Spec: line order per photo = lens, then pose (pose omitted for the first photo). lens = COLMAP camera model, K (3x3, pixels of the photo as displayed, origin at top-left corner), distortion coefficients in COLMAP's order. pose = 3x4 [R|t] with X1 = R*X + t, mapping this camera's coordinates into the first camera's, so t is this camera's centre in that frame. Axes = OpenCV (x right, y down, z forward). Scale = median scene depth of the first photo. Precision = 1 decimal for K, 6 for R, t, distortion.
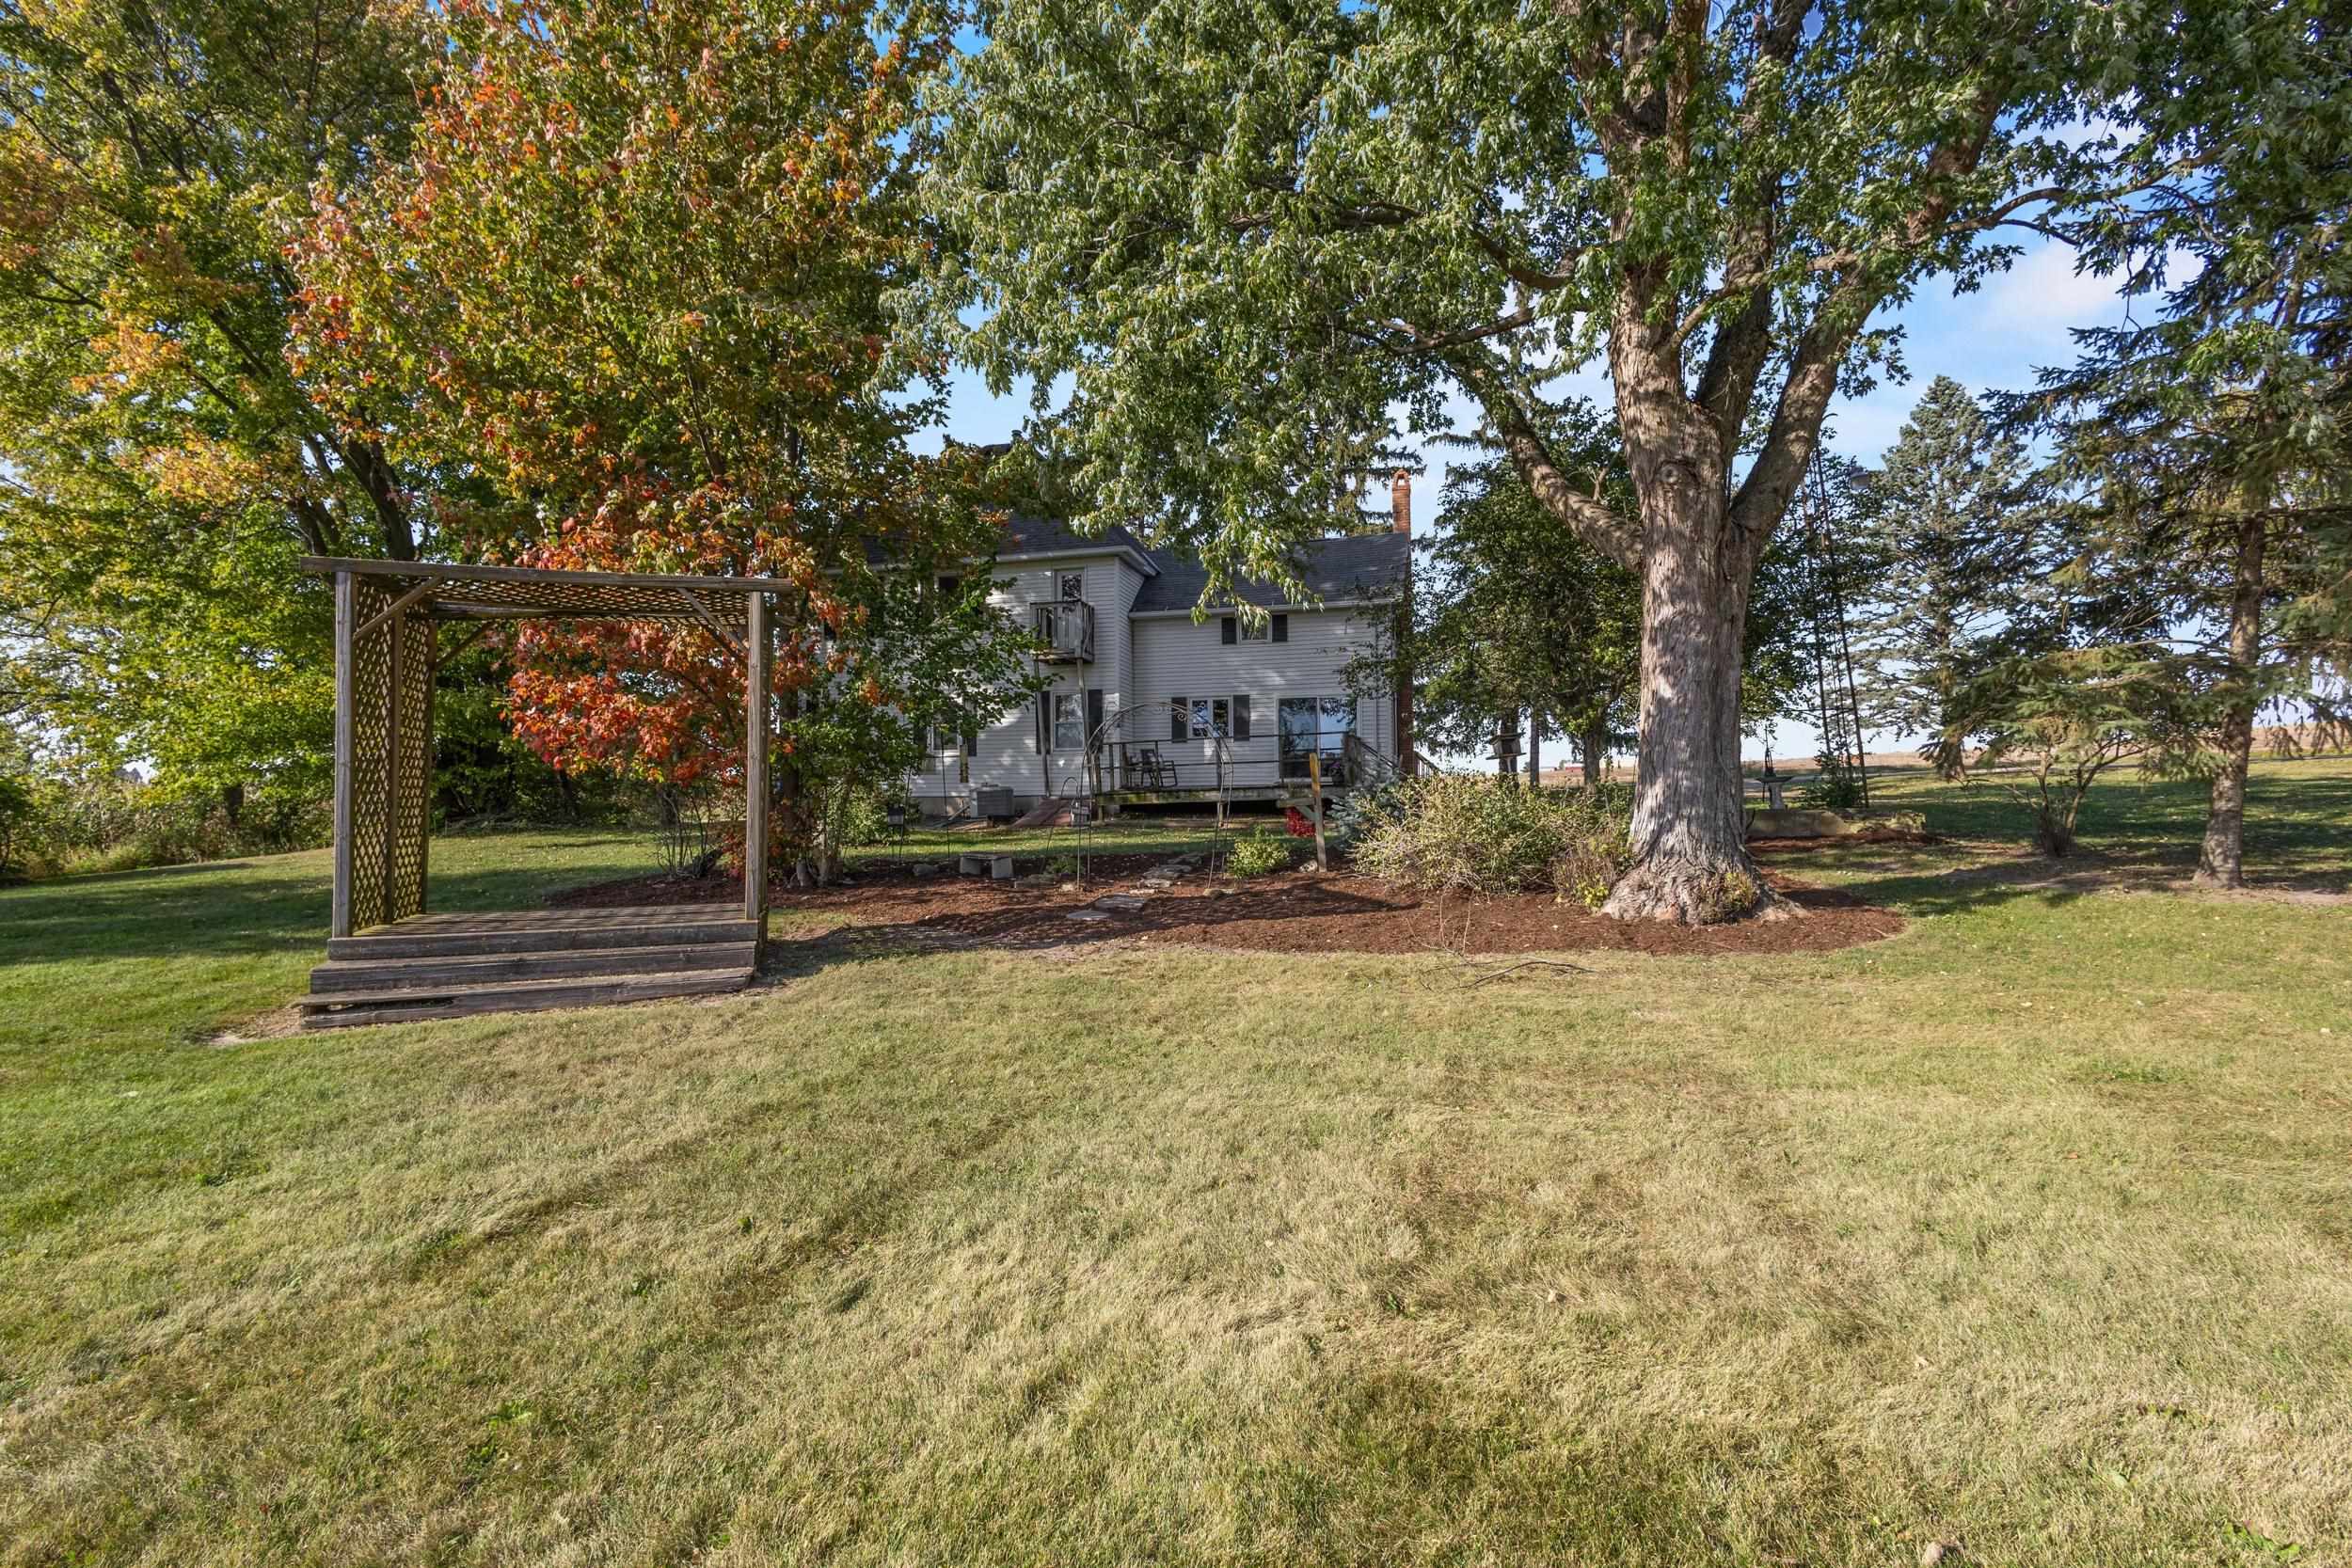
lens RADIAL K [[1095.9, 0, 1171.3], [0, 1095.9, 779.2], [0, 0, 1]] dist [0.008975, 0.000325]
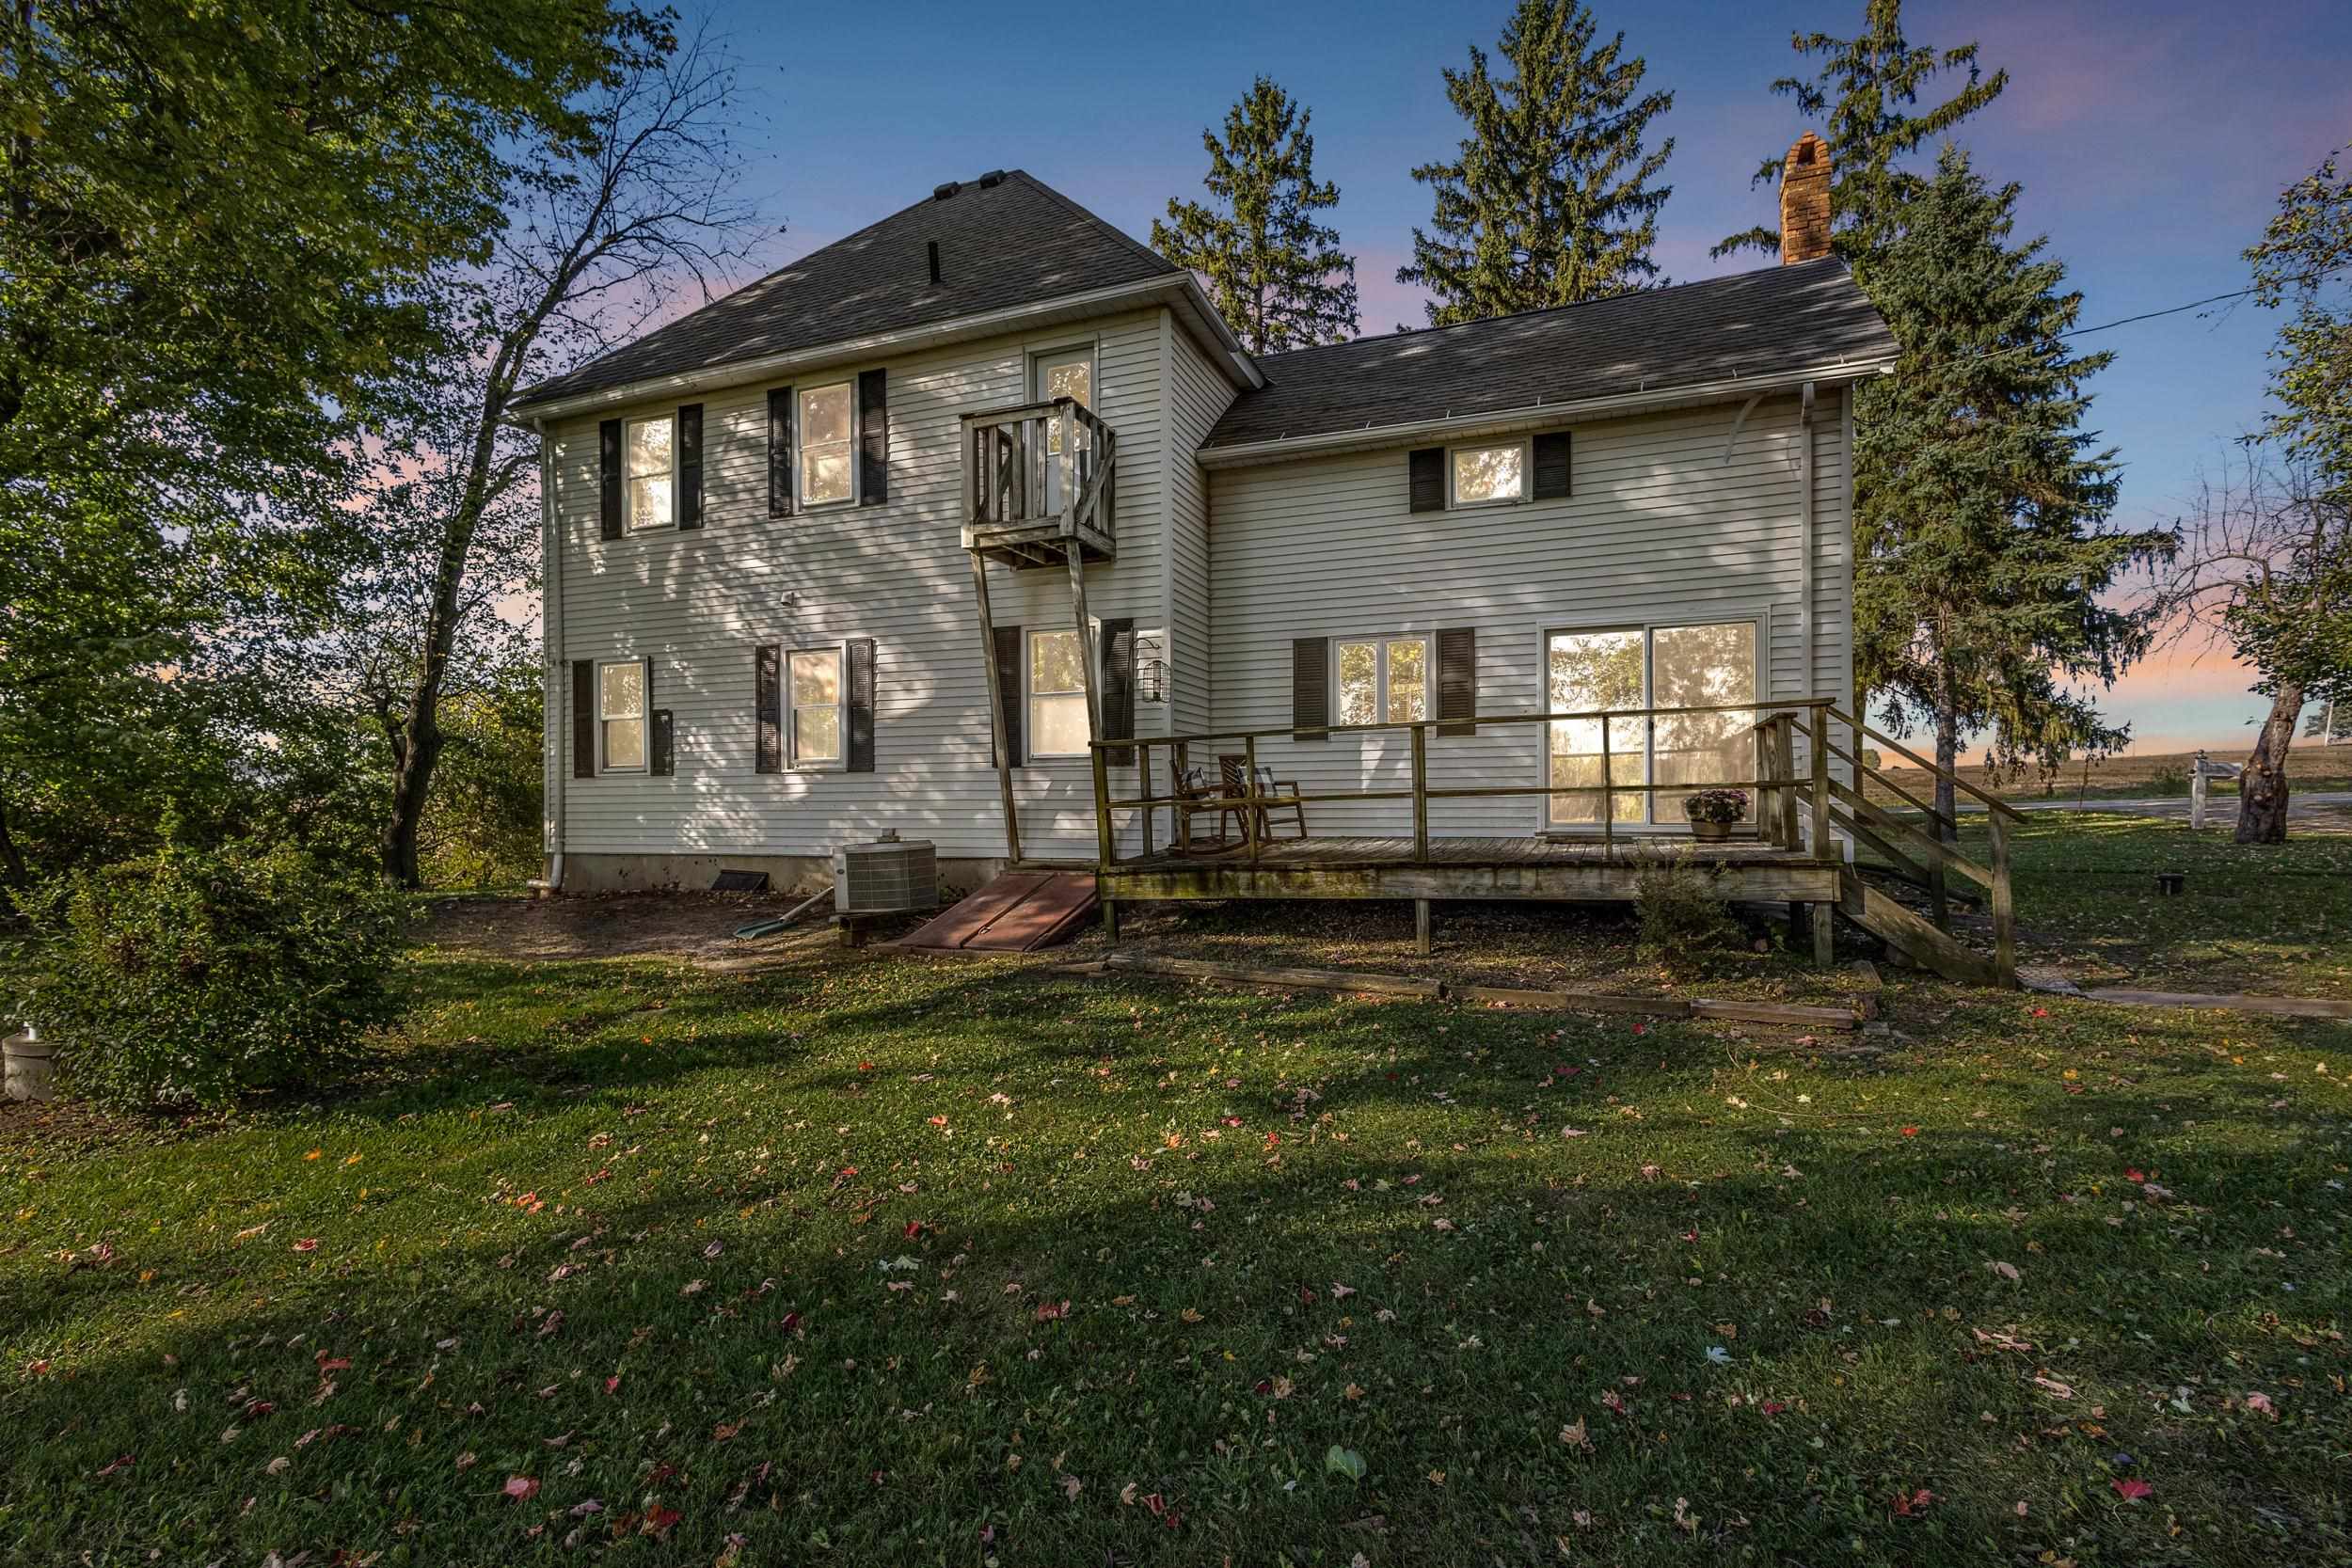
lens RADIAL K [[1104.6, 0, 1169.0], [0, 1104.6, 821.5], [0, 0, 1]] dist [0.003249, -0.000642]
pose [[0.992628, 0.004387, -0.121120, 0.005214], [0.000119, 0.999309, 0.037168, -0.017887], [0.121200, -0.036908, 0.991942, 0.567474]]
